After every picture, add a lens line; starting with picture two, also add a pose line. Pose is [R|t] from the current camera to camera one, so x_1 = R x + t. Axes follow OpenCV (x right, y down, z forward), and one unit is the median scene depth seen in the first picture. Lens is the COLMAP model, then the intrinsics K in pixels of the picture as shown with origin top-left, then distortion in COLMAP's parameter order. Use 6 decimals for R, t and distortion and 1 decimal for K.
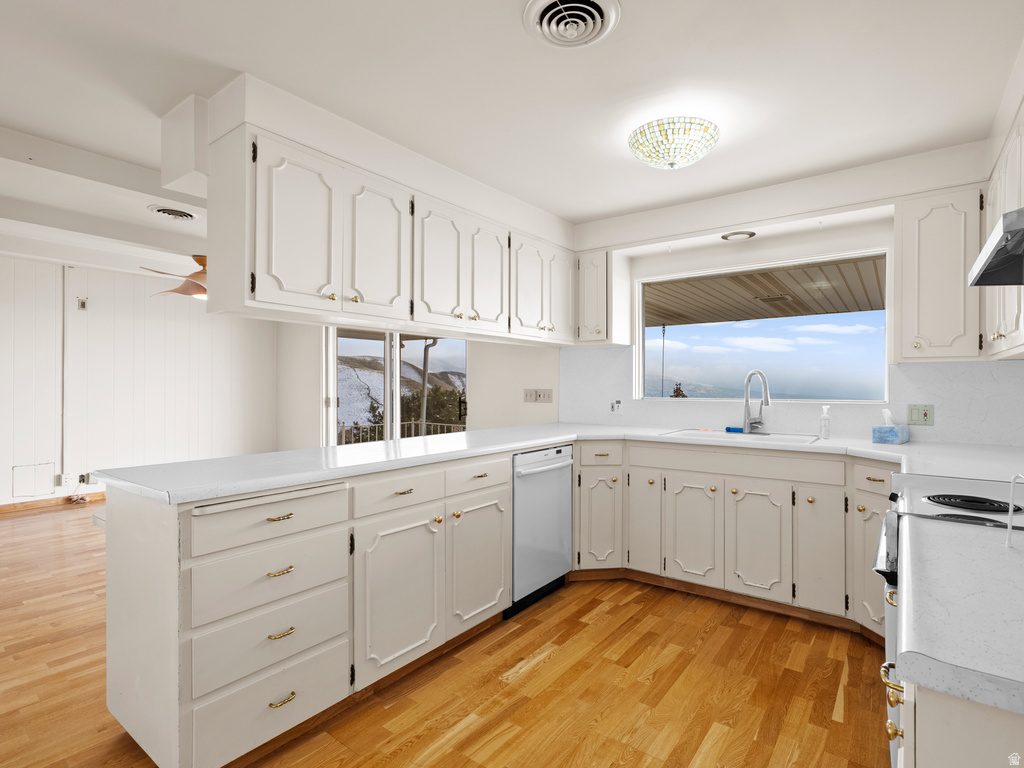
lens RADIAL K [[525.5, 0, 513.7], [0, 525.5, 377.6], [0, 0, 1]] dist [-0.000627, 0.001875]
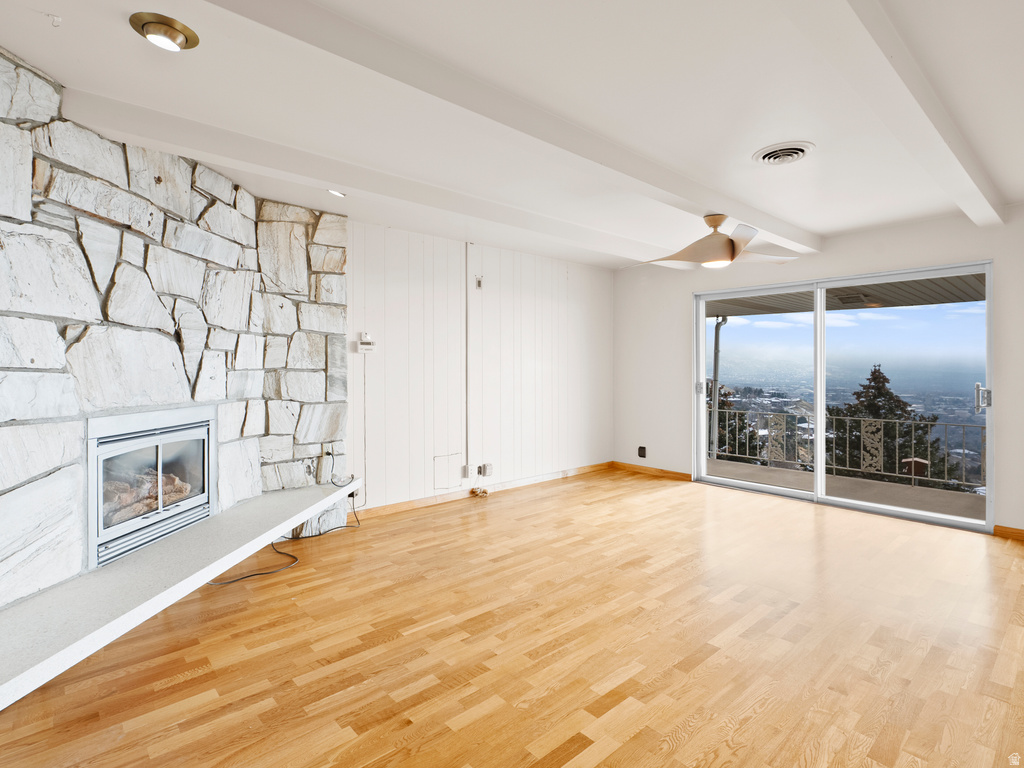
lens RADIAL K [[525.5, 0, 513.7], [0, 525.5, 377.6], [0, 0, 1]] dist [-0.000627, 0.001875]
pose [[0.980026, -0.005344, -0.198796, -0.584922], [0.011375, 0.999509, 0.029207, 0.000744], [0.198542, -0.030885, 0.979606, 0.101688]]
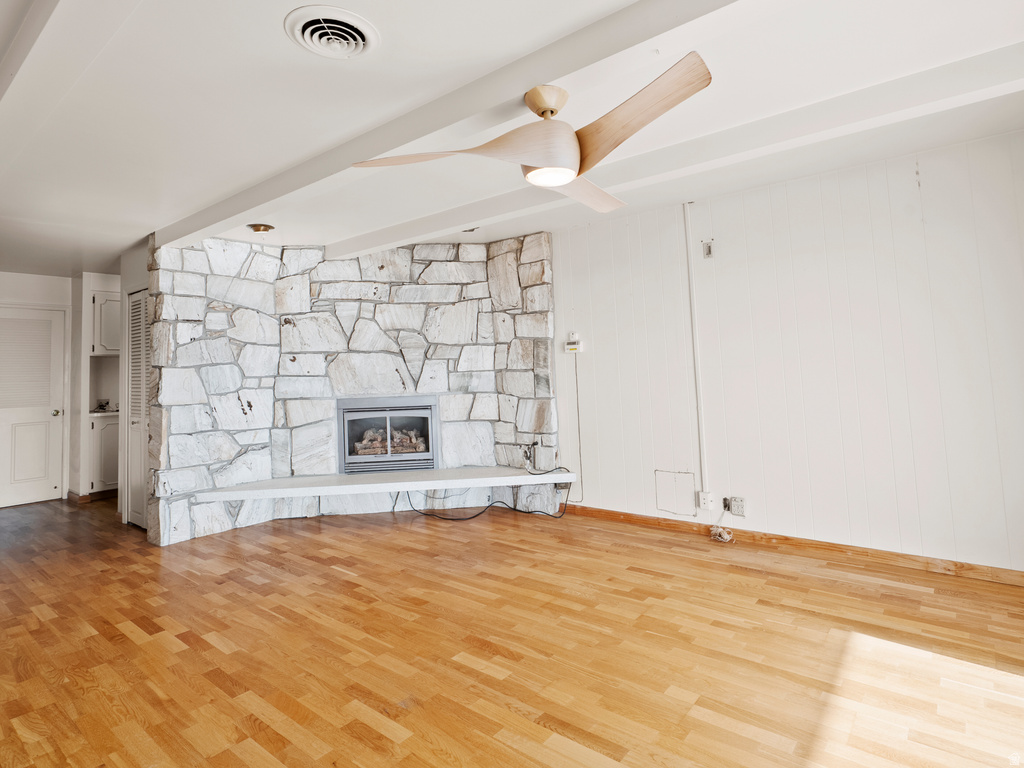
lens RADIAL K [[536.7, 0, 513.3], [0, 536.7, 348.2], [0, 0, 1]] dist [-0.001909, 0.000656]
pose [[-0.023704, -0.045806, -0.998669, -0.118701], [0.044291, 0.997921, -0.046823, 0.012812], [0.998737, -0.045342, -0.021626, 0.764335]]
